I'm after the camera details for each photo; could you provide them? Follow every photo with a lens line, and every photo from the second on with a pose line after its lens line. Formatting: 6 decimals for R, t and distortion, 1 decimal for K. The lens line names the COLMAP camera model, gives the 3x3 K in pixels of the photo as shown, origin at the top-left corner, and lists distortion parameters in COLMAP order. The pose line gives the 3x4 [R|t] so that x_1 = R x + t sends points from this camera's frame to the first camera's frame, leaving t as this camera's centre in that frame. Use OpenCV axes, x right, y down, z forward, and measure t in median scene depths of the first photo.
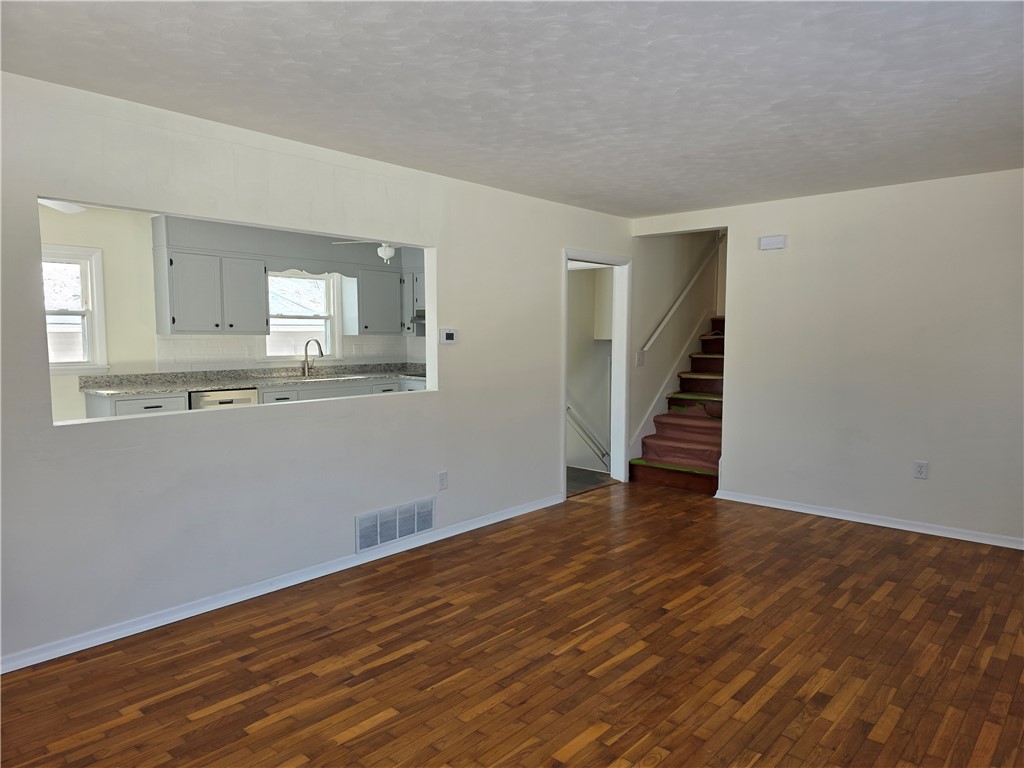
lens RADIAL K [[667.7, 0, 516.8], [0, 667.7, 386.9], [0, 0, 1]] dist [0.045046, -0.000756]
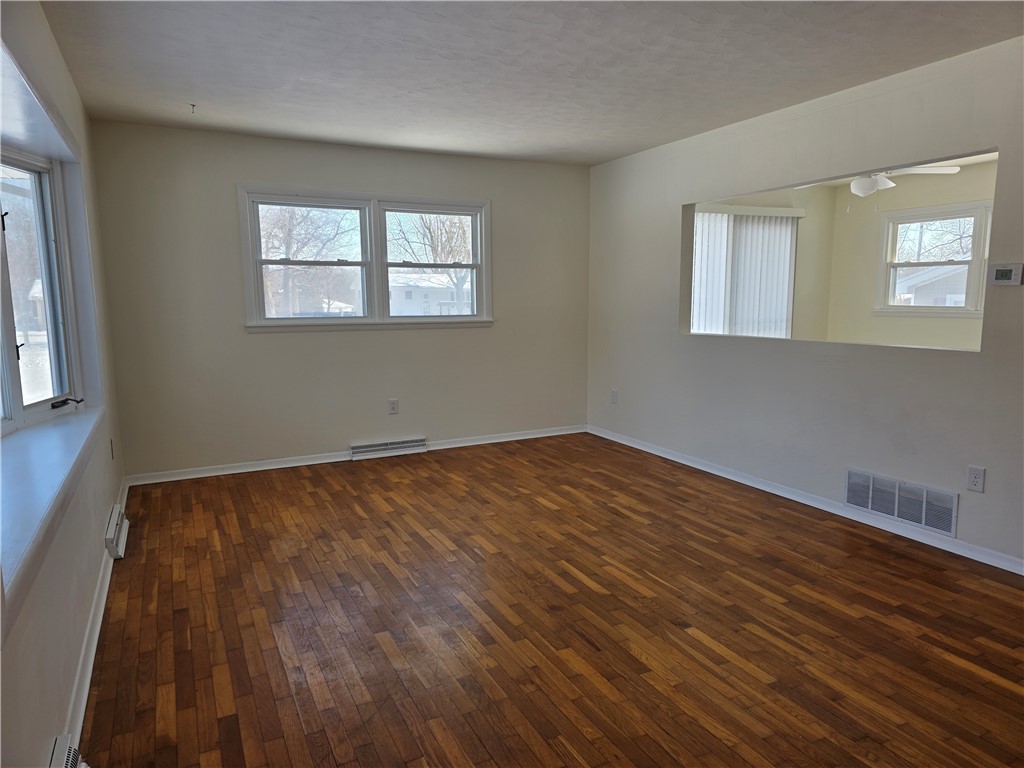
lens RADIAL K [[667.7, 0, 516.8], [0, 667.7, 386.9], [0, 0, 1]] dist [0.045046, -0.000756]
pose [[-0.353701, 0.132265, -0.925960, 1.000919], [-0.068015, 0.983694, 0.166492, -0.061103], [0.932882, 0.121868, -0.338938, 1.073704]]
